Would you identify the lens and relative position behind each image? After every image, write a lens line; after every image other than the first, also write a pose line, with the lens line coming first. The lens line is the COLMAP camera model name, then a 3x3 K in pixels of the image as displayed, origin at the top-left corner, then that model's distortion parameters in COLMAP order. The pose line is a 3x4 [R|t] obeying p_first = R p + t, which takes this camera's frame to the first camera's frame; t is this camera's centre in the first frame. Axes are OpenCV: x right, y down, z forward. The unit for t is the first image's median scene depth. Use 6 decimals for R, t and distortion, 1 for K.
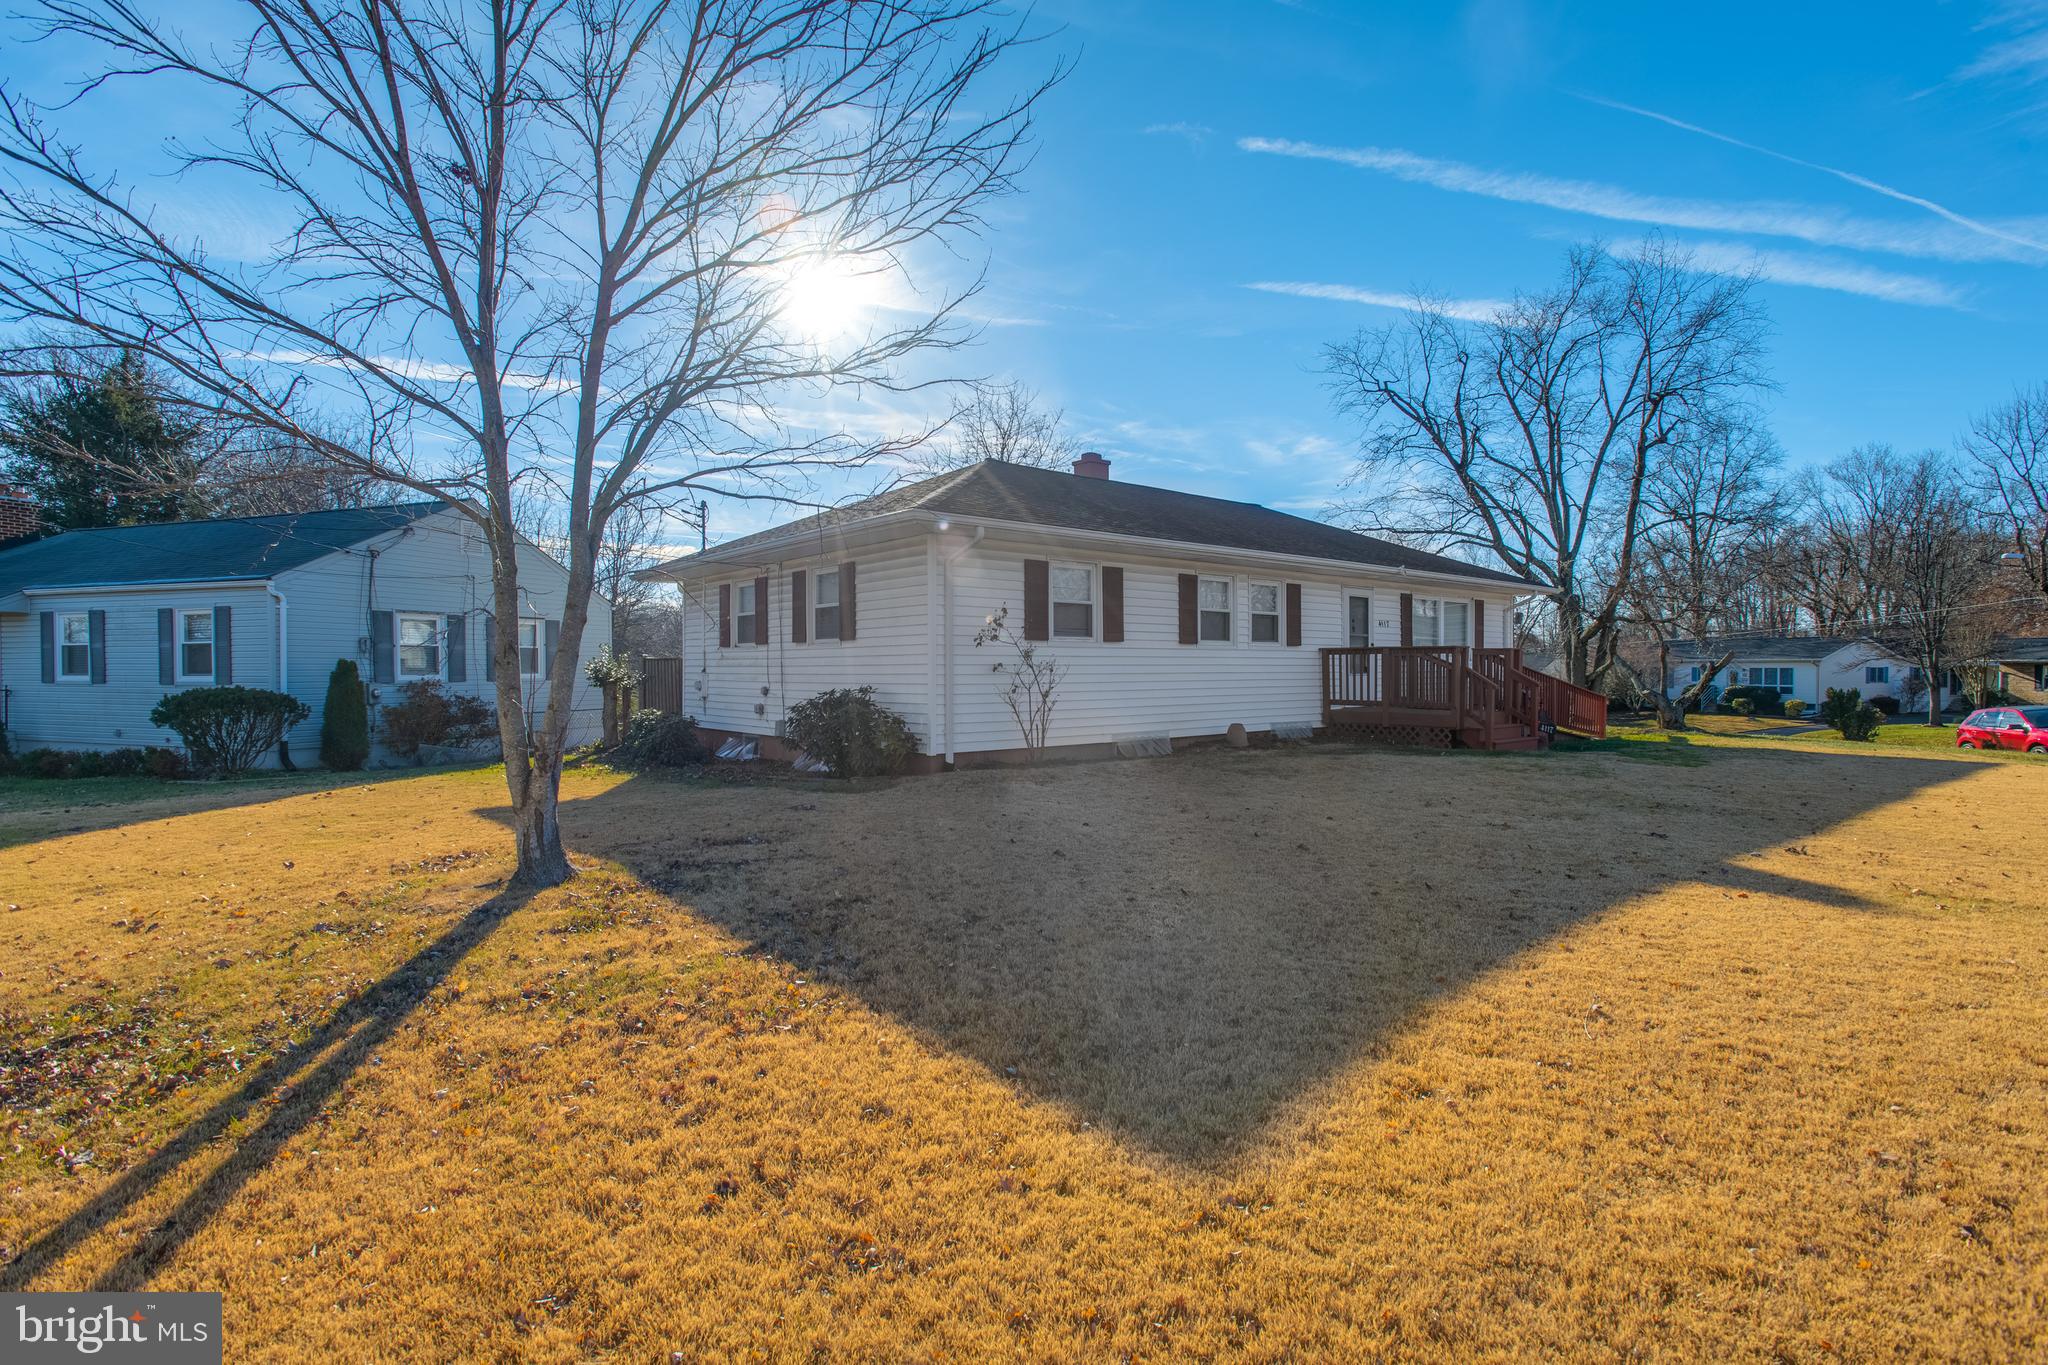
lens RADIAL K [[950.2, 0, 1013.0], [0, 950.2, 678.1], [0, 0, 1]] dist [-0.005924, -0.000253]
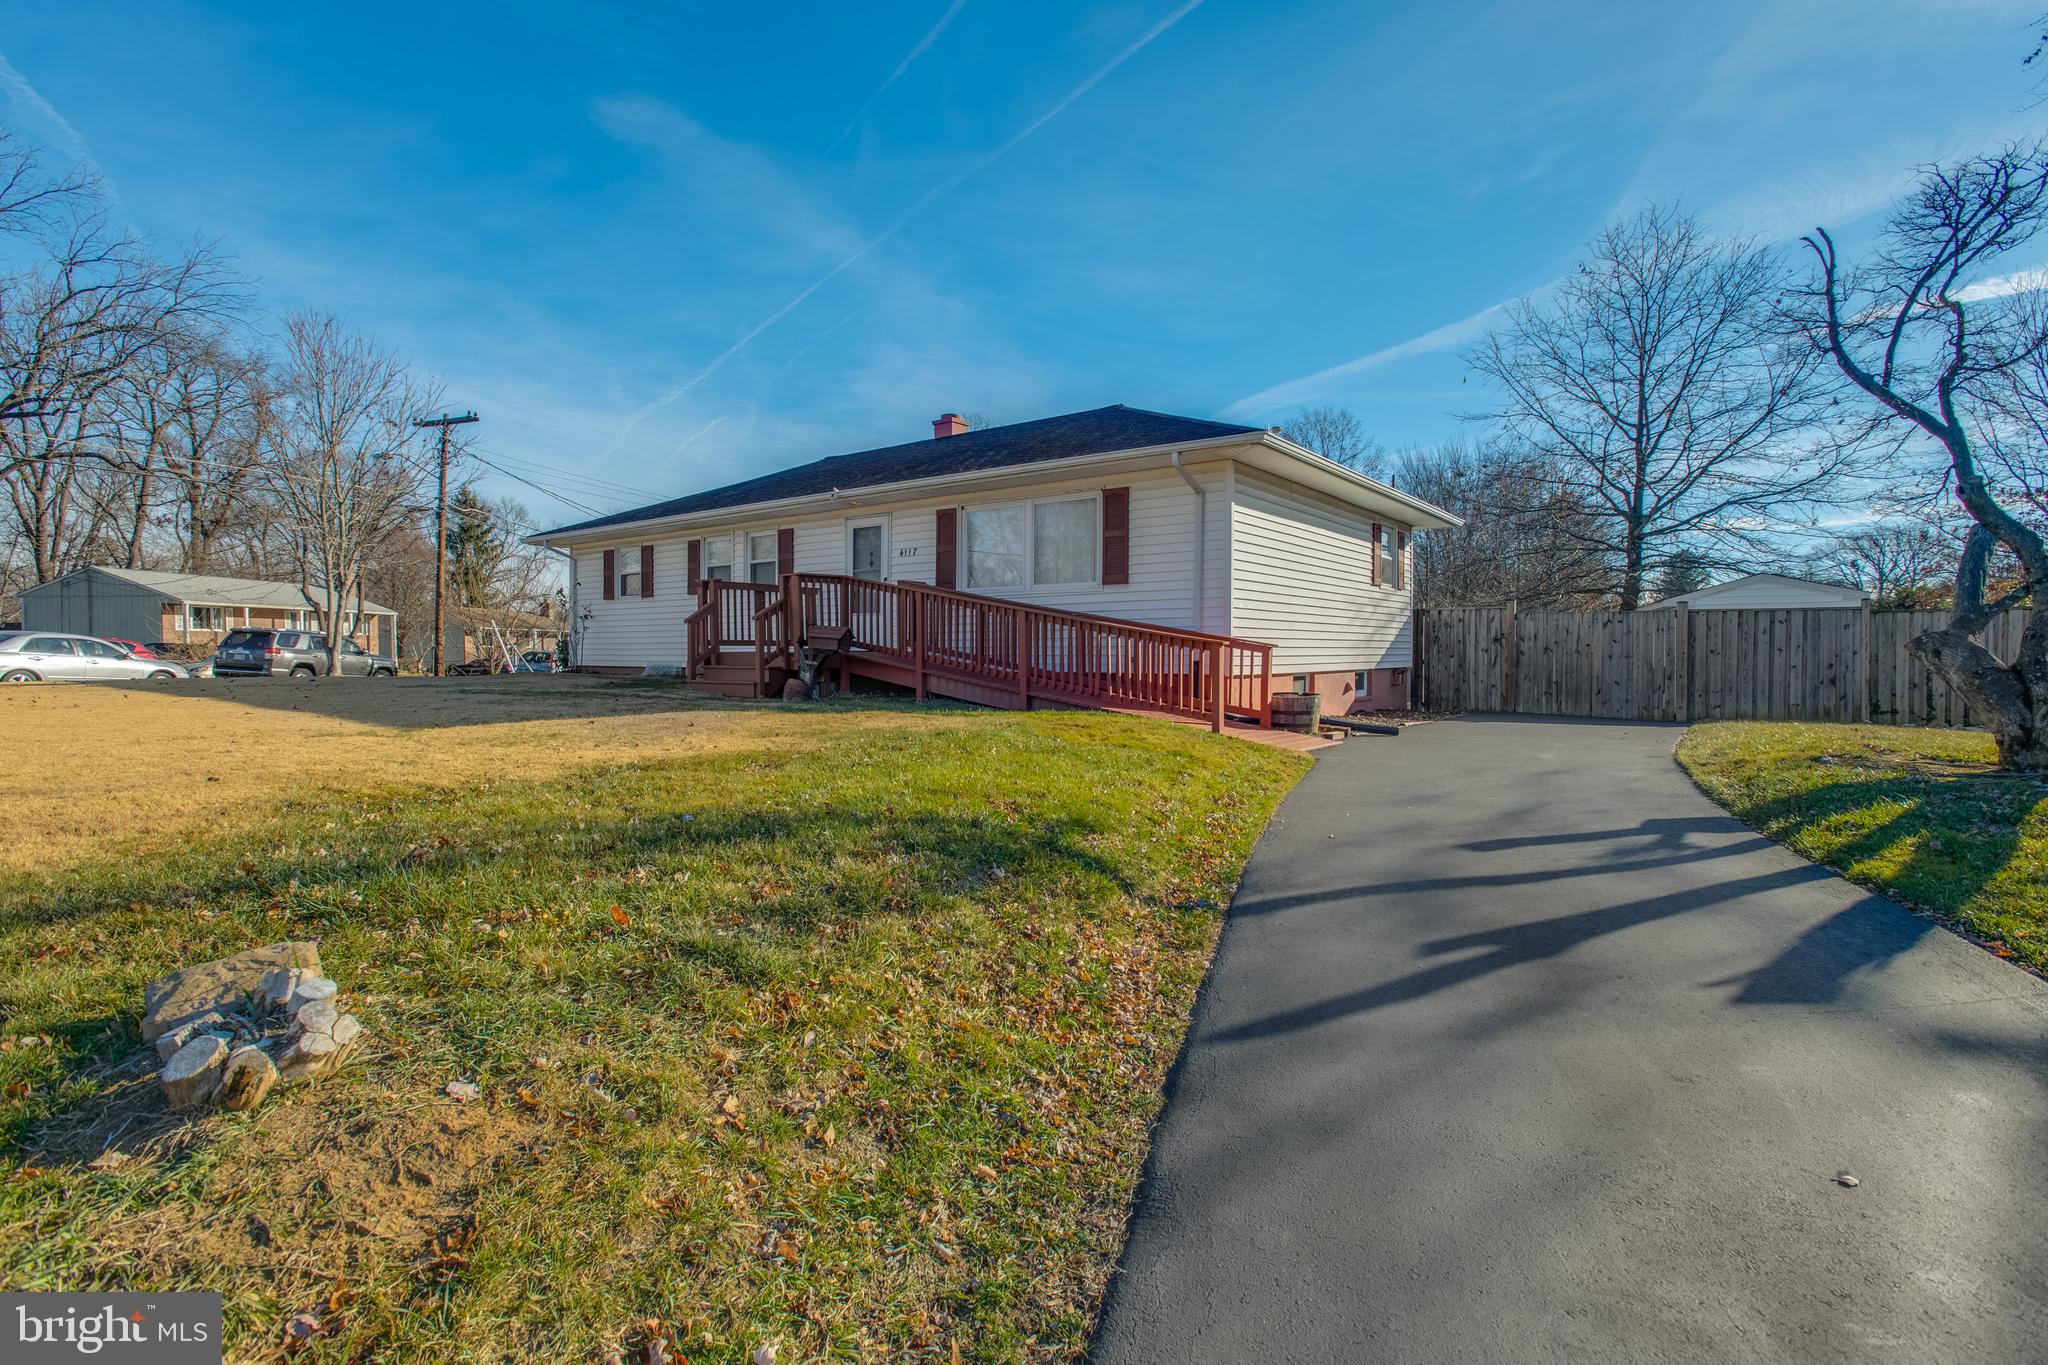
lens RADIAL K [[950.2, 0, 1027.1], [0, 950.2, 677.4], [0, 0, 1]] dist [-0.005924, -0.000253]
pose [[0.247401, 0.030288, -0.968440, 1.522749], [-0.015346, 0.999508, 0.027340, 0.031893], [0.968792, 0.008098, 0.247744, 1.116433]]
